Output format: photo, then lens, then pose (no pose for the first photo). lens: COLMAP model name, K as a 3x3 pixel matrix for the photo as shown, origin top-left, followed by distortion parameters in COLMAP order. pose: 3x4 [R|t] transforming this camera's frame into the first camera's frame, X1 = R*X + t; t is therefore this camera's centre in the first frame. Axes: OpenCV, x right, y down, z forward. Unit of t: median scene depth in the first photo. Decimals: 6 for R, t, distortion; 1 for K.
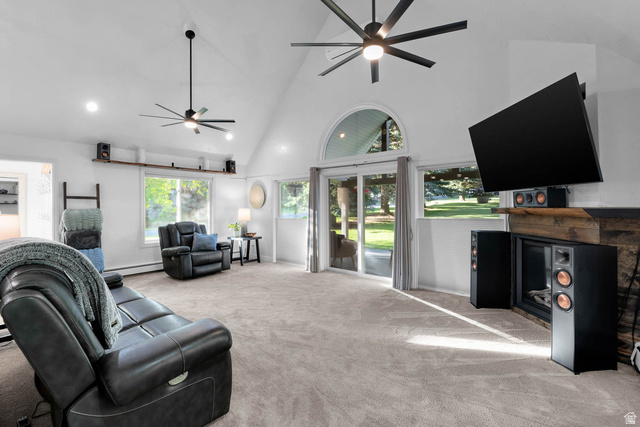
lens RADIAL K [[280.9, 0, 317.0], [0, 280.9, 208.9], [0, 0, 1]] dist [-0.008713, -0.002019]
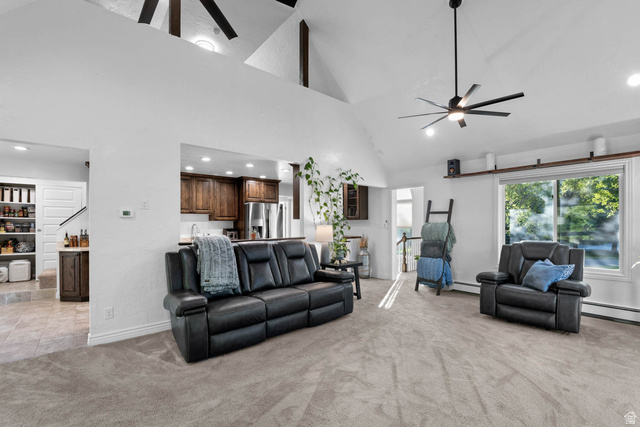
lens RADIAL K [[280.9, 0, 315.6], [0, 280.9, 219.8], [0, 0, 1]] dist [-0.008713, -0.002019]
pose [[-0.170712, -0.003707, -0.985314, 0.278431], [-0.001520, 0.999993, -0.003498, -0.004442], [0.985320, 0.000901, -0.170716, 0.525813]]
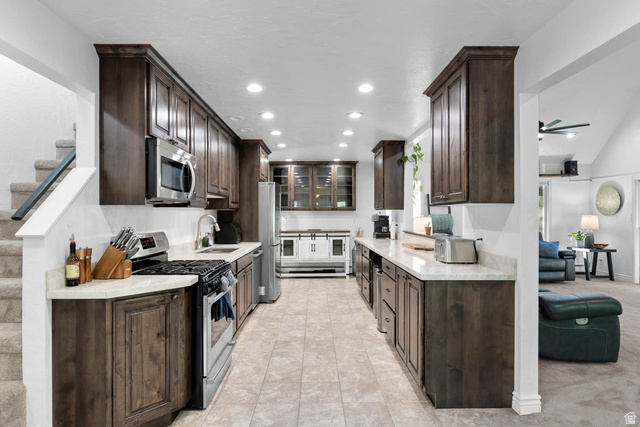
lens RADIAL K [[343.7, 0, 320.2], [0, 343.7, 214.5], [0, 0, 1]] dist [-0.002118, -0.001982]
pose [[0.648890, 0.005842, -0.760860, 0.003588], [-0.009574, 0.999954, -0.000487, 0.005176], [0.760822, 0.007600, 0.648916, -0.327999]]
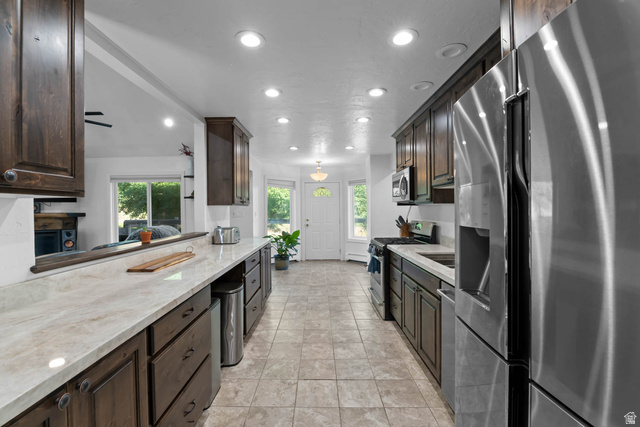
lens RADIAL K [[280.9, 0, 317.5], [0, 280.9, 212.3], [0, 0, 1]] dist [-0.008713, -0.002019]
pose [[-0.633573, 0.006232, 0.773658, -0.774692], [0.017836, 0.999819, 0.006552, 0.003916], [-0.773478, 0.017950, -0.633569, 0.319607]]
